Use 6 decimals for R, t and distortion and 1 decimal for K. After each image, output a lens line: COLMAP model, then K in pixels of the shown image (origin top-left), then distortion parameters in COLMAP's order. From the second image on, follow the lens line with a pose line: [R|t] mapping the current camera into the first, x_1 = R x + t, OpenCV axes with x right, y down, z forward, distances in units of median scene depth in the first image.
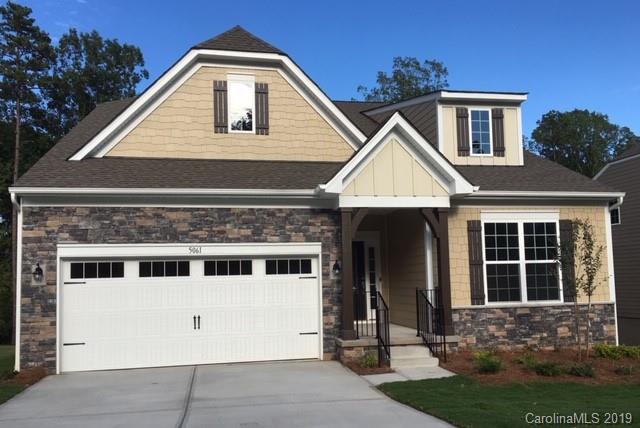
lens RADIAL K [[562.8, 0, 321.8], [0, 562.8, 242.2], [0, 0, 1]] dist [0.053203, -0.050334]
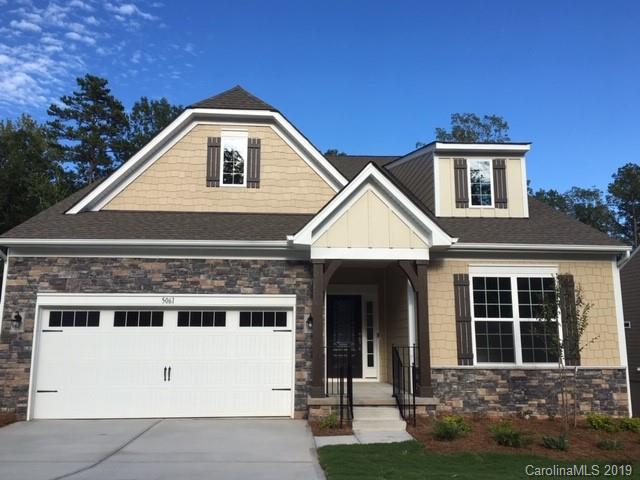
lens RADIAL K [[562.4, 0, 321.0], [0, 562.4, 241.3], [0, 0, 1]] dist [0.052437, -0.059039]
pose [[0.990535, 0.001917, -0.137245, 0.175170], [-0.015719, 0.994908, -0.099555, 0.004460], [0.136355, 0.100770, 0.985521, 0.030501]]
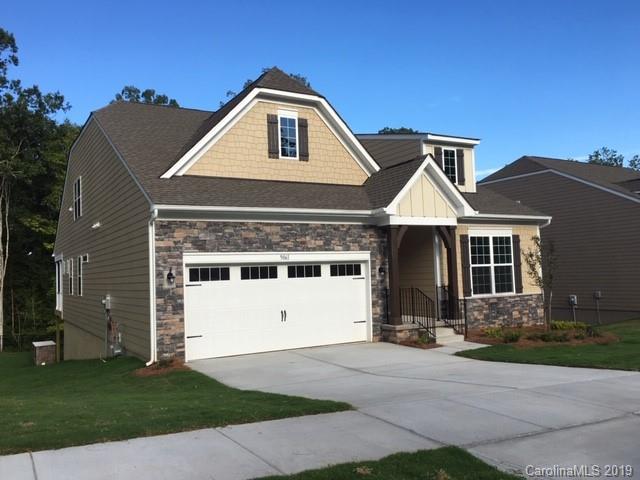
lens RADIAL K [[559.8, 0, 322.2], [0, 559.8, 240.9], [0, 0, 1]] dist [0.023087, 0.005284]
pose [[0.946980, 0.009346, 0.321155, -0.512840], [-0.010330, 0.999946, 0.001360, -0.023321], [-0.321125, -0.004606, 0.947026, -0.177239]]
